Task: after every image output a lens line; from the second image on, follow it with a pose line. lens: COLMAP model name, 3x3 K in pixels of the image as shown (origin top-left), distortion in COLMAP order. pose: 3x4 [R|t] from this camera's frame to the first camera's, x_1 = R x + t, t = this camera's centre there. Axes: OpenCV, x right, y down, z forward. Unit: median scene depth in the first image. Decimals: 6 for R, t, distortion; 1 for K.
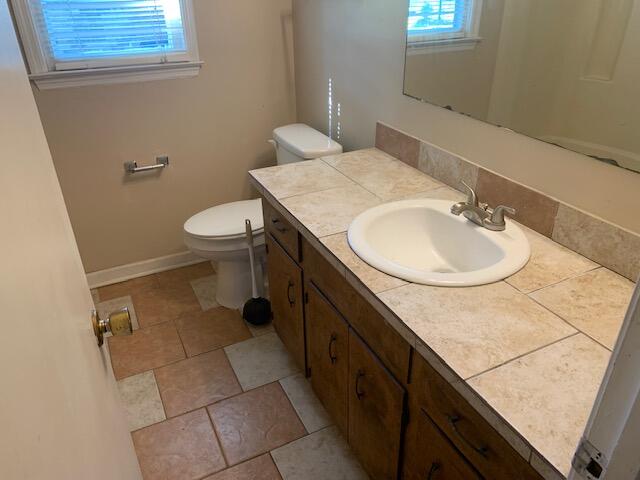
lens RADIAL K [[492.5, 0, 321.2], [0, 492.5, 238.6], [0, 0, 1]] dist [0.005642, 0.004028]
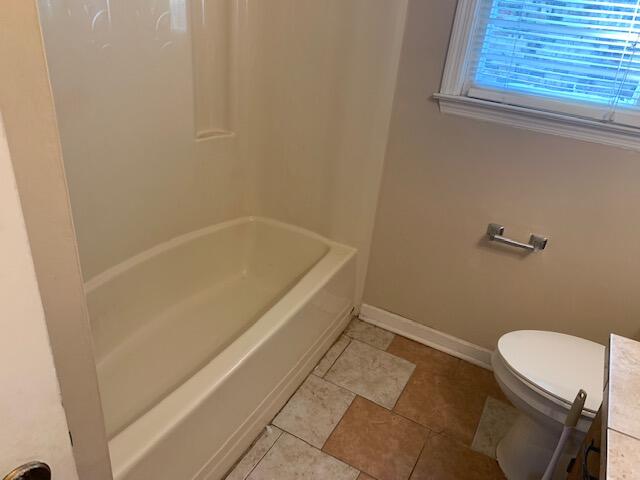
lens RADIAL K [[492.5, 0, 319.9], [0, 492.5, 243.0], [0, 0, 1]] dist [0.005642, 0.004028]
pose [[0.566197, 0.438218, -0.698130, 0.009121], [-0.473646, 0.866144, 0.159545, -0.123066], [0.674597, 0.240333, 0.697968, 0.273346]]
